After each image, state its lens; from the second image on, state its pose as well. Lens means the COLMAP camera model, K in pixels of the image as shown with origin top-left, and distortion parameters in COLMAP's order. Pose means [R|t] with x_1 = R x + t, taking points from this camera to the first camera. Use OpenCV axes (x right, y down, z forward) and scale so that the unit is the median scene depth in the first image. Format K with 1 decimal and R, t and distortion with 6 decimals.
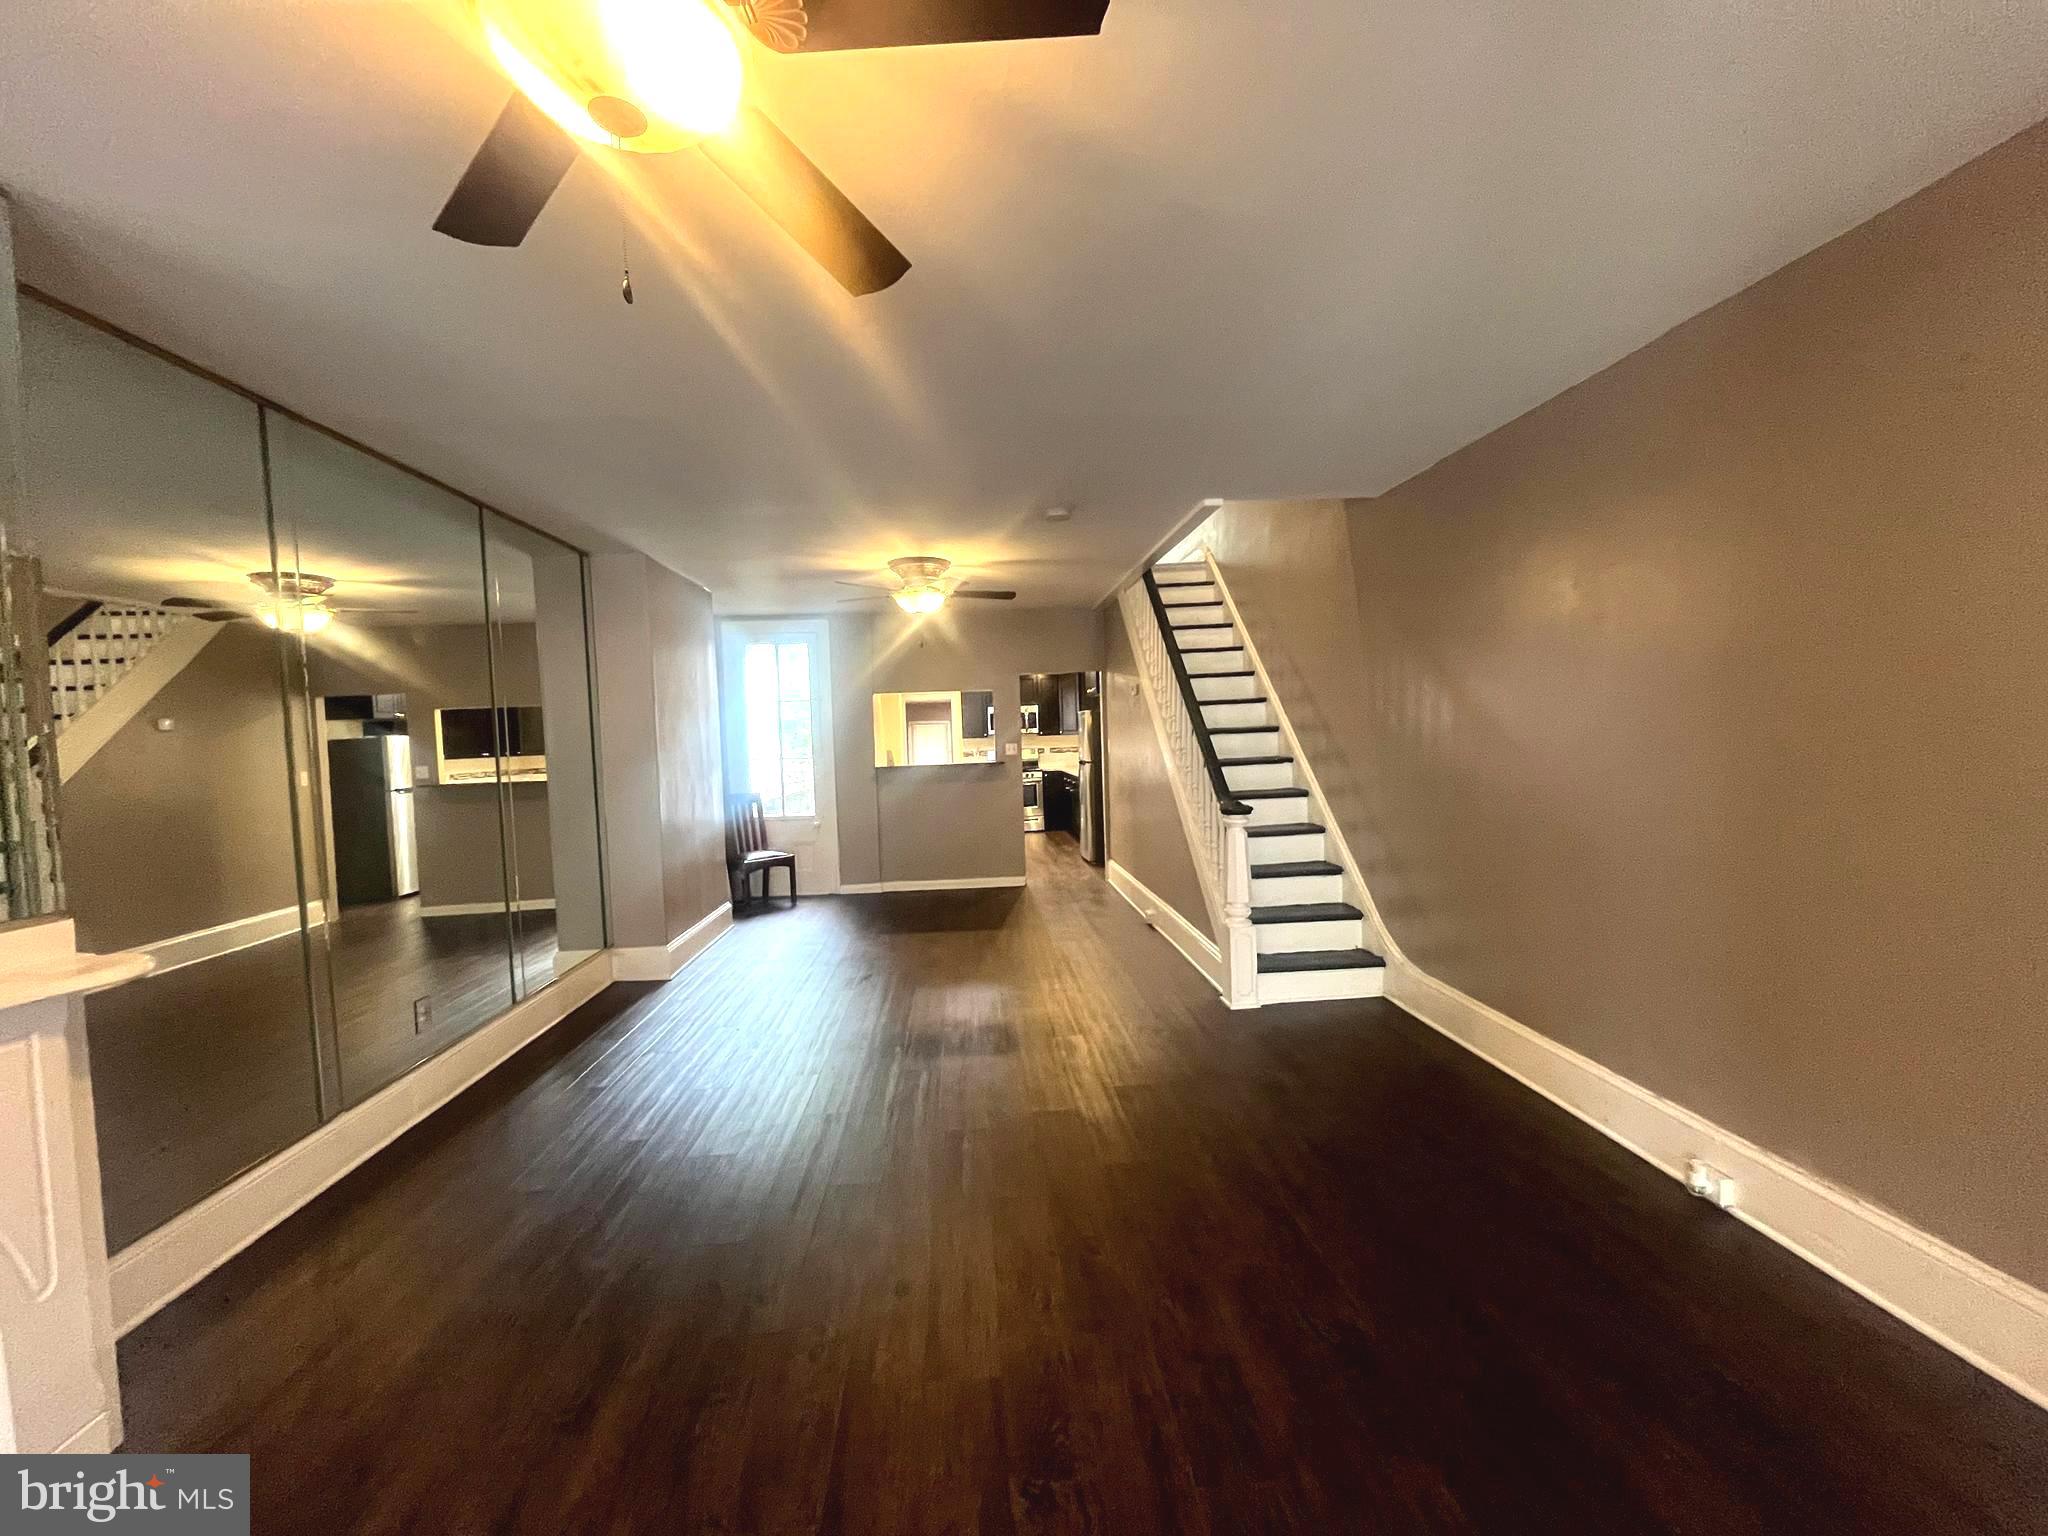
lens RADIAL K [[833.3, 0, 1021.4], [0, 833.3, 767.6], [0, 0, 1]] dist [-0.001222, -0.000015]
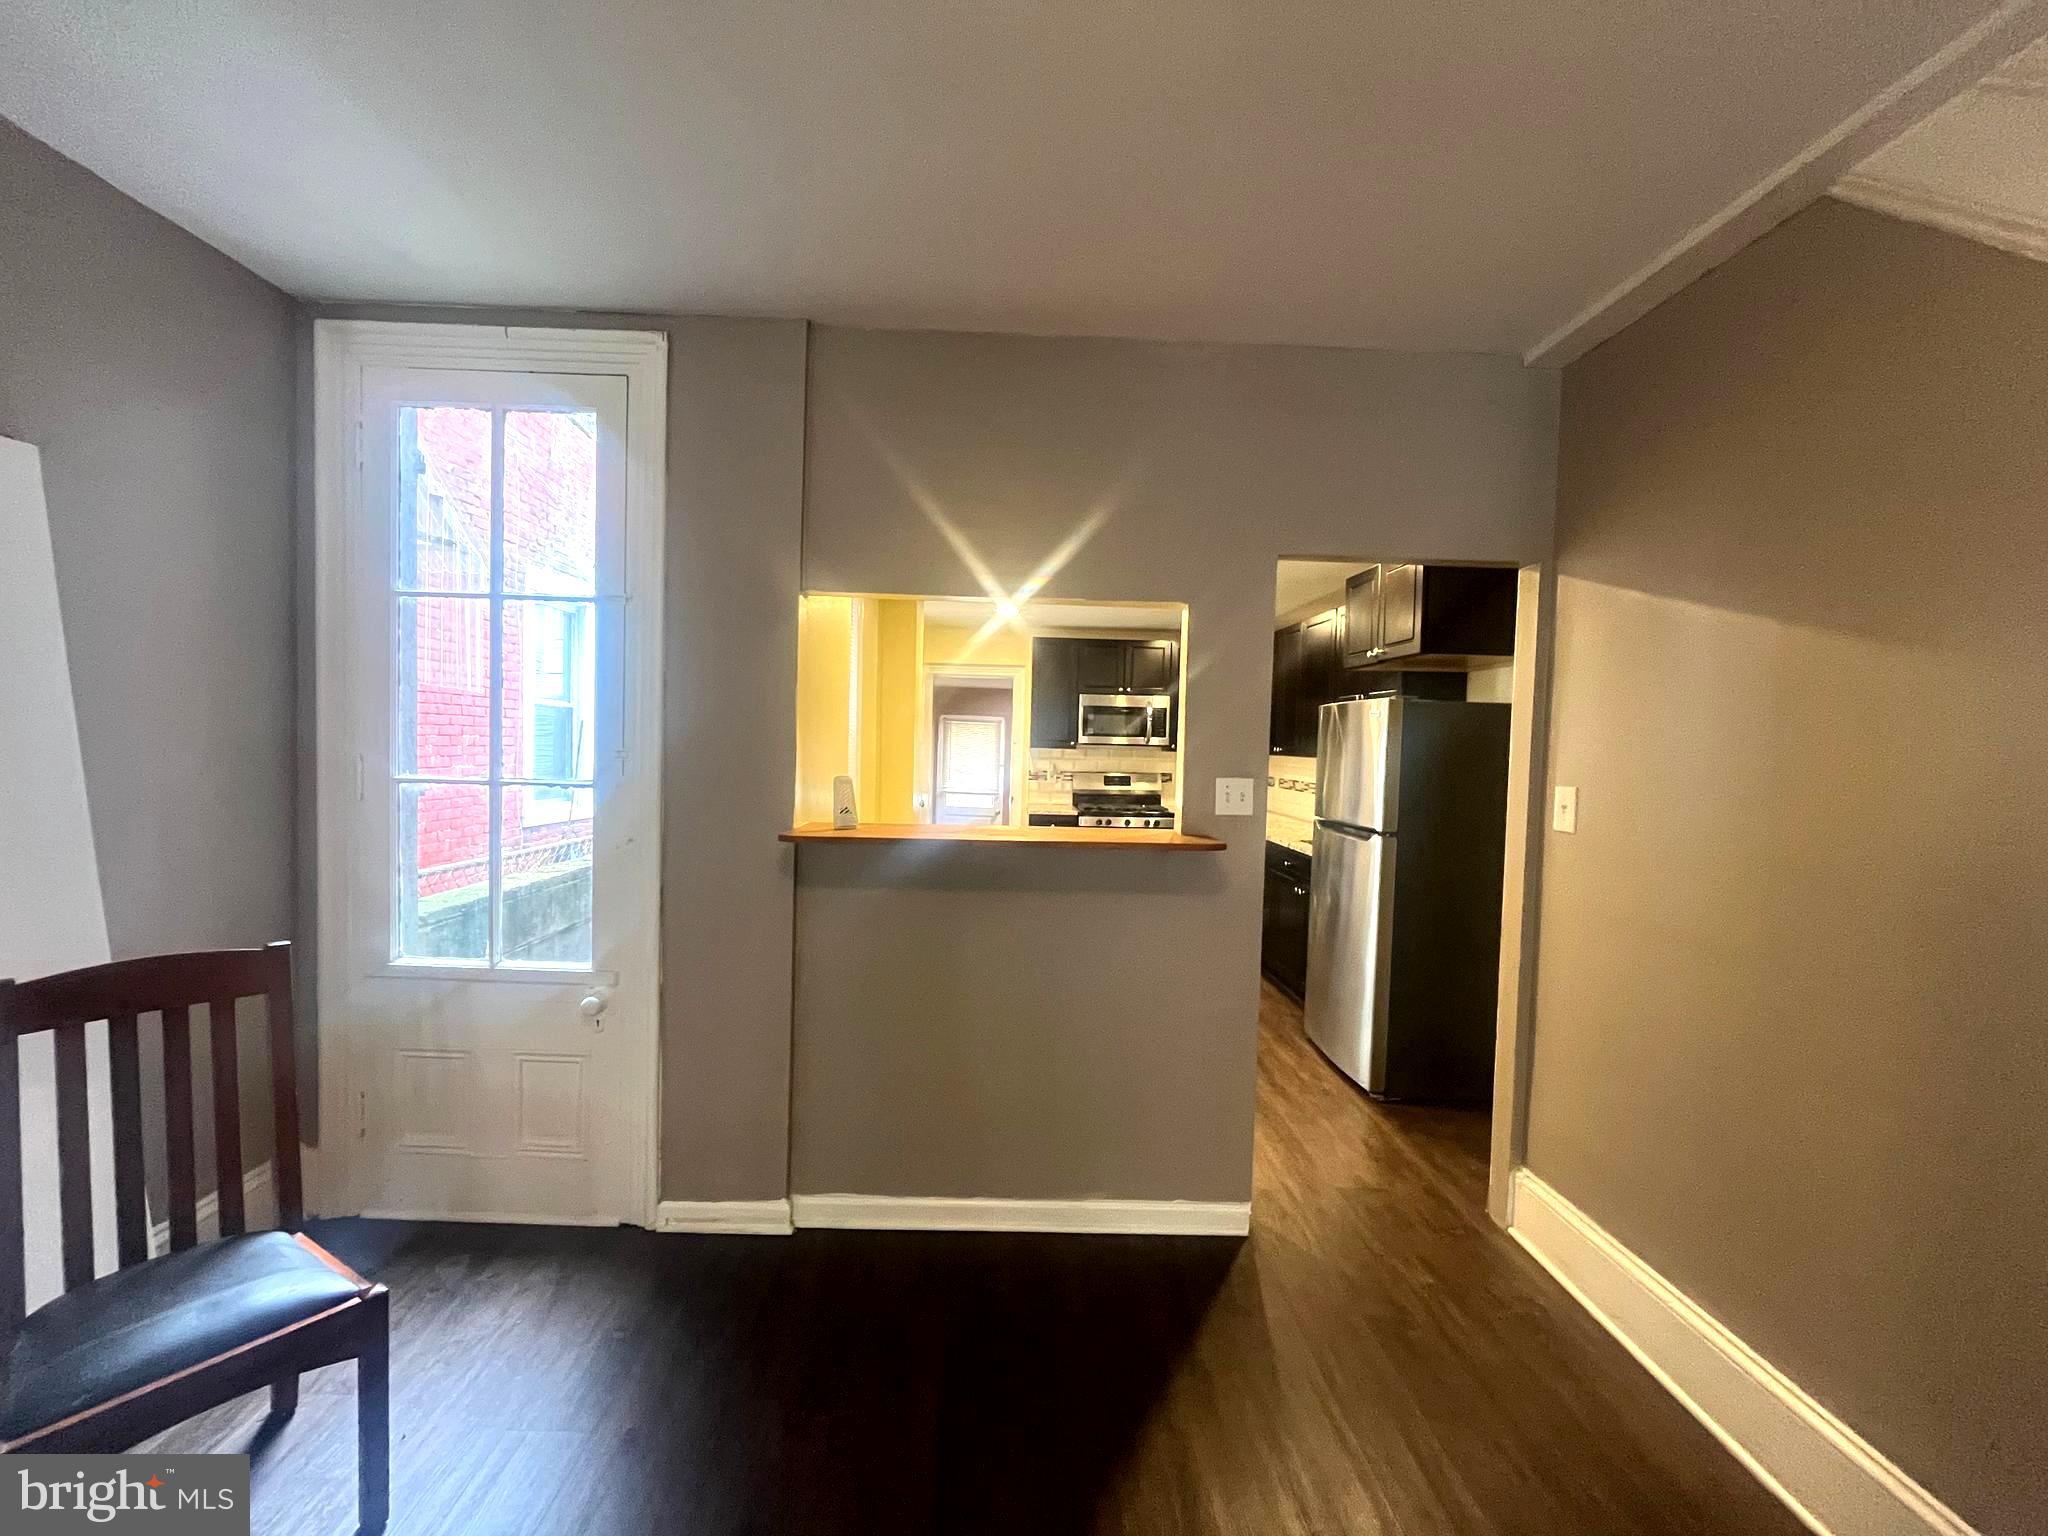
lens RADIAL K [[833.3, 0, 1009.9], [0, 833.3, 767.7], [0, 0, 1]] dist [-0.001222, -0.000015]
pose [[0.996247, 0.062510, -0.059867, -0.081386], [-0.063107, 0.997973, -0.008146, -0.026225], [0.059237, 0.011893, 0.998173, 0.720843]]
